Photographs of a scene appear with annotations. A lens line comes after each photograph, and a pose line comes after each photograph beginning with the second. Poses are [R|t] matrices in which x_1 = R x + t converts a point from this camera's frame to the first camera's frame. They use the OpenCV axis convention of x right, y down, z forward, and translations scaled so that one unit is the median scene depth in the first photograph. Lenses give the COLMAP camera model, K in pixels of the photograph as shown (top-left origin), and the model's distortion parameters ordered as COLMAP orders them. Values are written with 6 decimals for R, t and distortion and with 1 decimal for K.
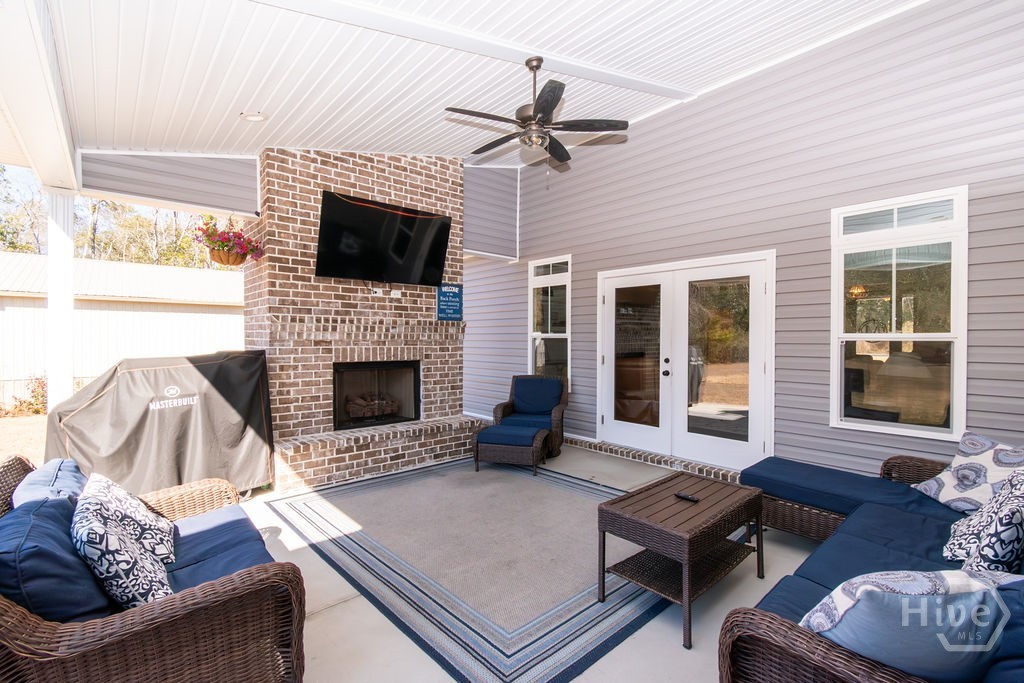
lens RADIAL K [[458.6, 0, 519.1], [0, 458.6, 340.9], [0, 0, 1]] dist [-0.000294, -0.000017]
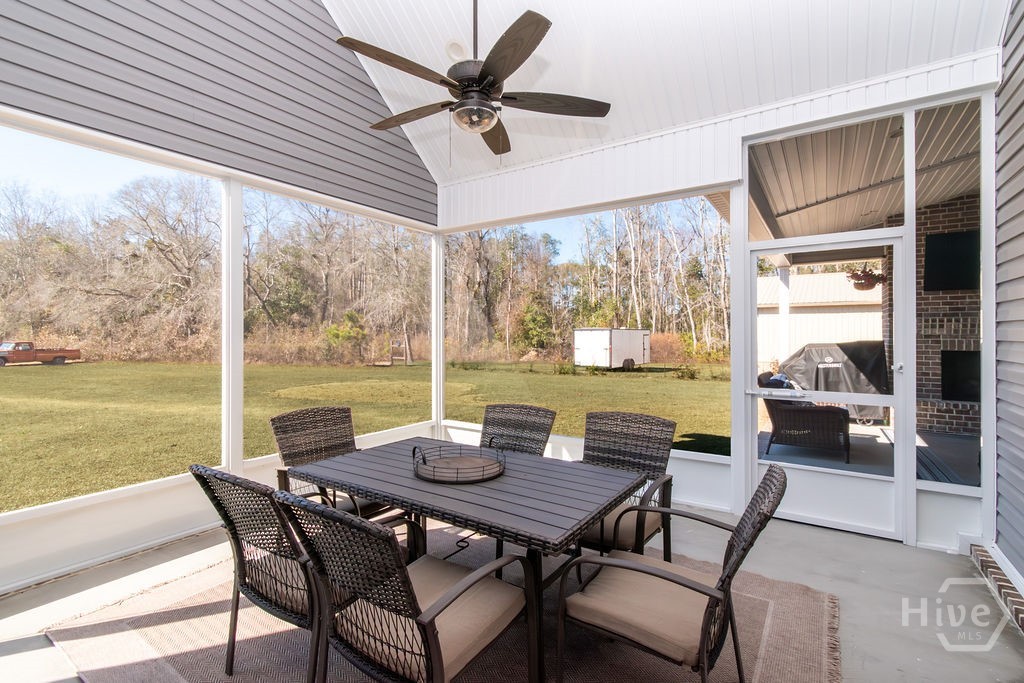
lens RADIAL K [[458.6, 0, 517.1], [0, 458.6, 334.1], [0, 0, 1]] dist [-0.000294, -0.000017]
pose [[0.255049, 0.004051, -0.966920, 0.643757], [-0.001346, 0.999992, 0.003834, -0.006340], [0.966927, 0.000324, 0.255052, -0.641482]]
